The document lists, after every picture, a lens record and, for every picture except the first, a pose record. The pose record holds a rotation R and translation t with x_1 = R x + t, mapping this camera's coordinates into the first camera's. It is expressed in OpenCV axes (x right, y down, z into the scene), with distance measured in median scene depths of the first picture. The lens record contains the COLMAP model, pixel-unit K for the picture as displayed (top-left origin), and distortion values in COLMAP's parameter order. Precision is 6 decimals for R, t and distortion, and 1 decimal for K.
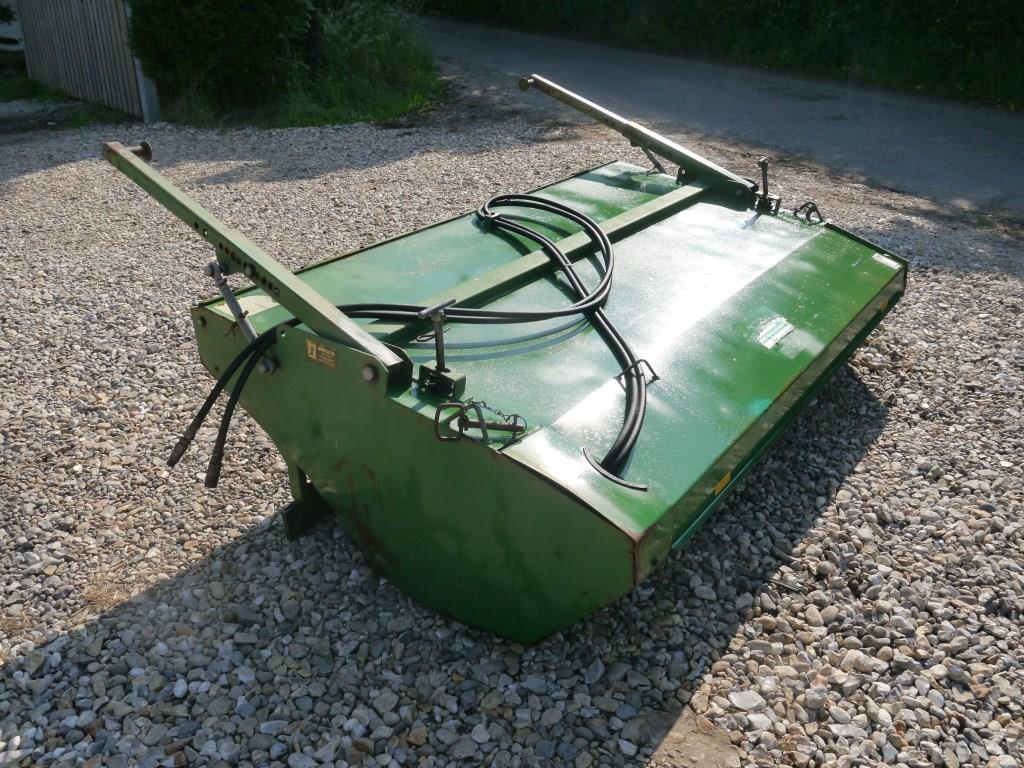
lens RADIAL K [[839.8, 0, 512.0], [0, 839.8, 384.0], [0, 0, 1]] dist [-0.031394, 0.012894]
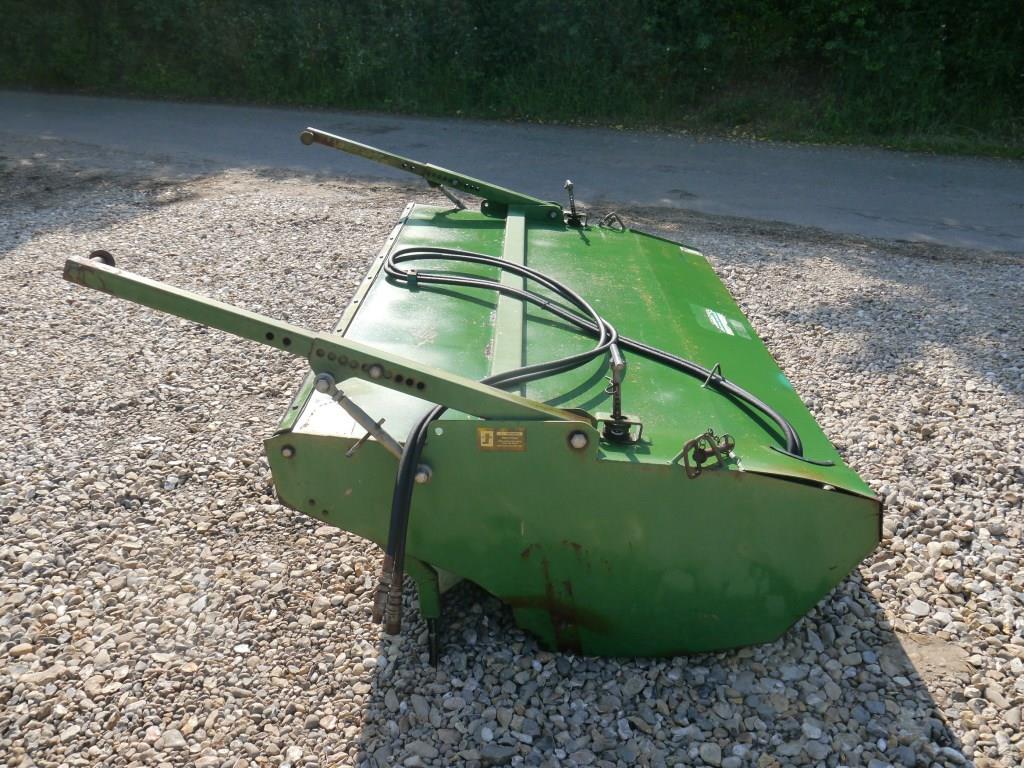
lens RADIAL K [[839.8, 0, 512.0], [0, 839.8, 384.0], [0, 0, 1]] dist [-0.031394, 0.012894]
pose [[0.816796, -0.247944, 0.520929, -0.650453], [0.269801, 0.962281, 0.034974, -0.116704], [-0.509952, 0.111981, 0.852883, 0.205723]]
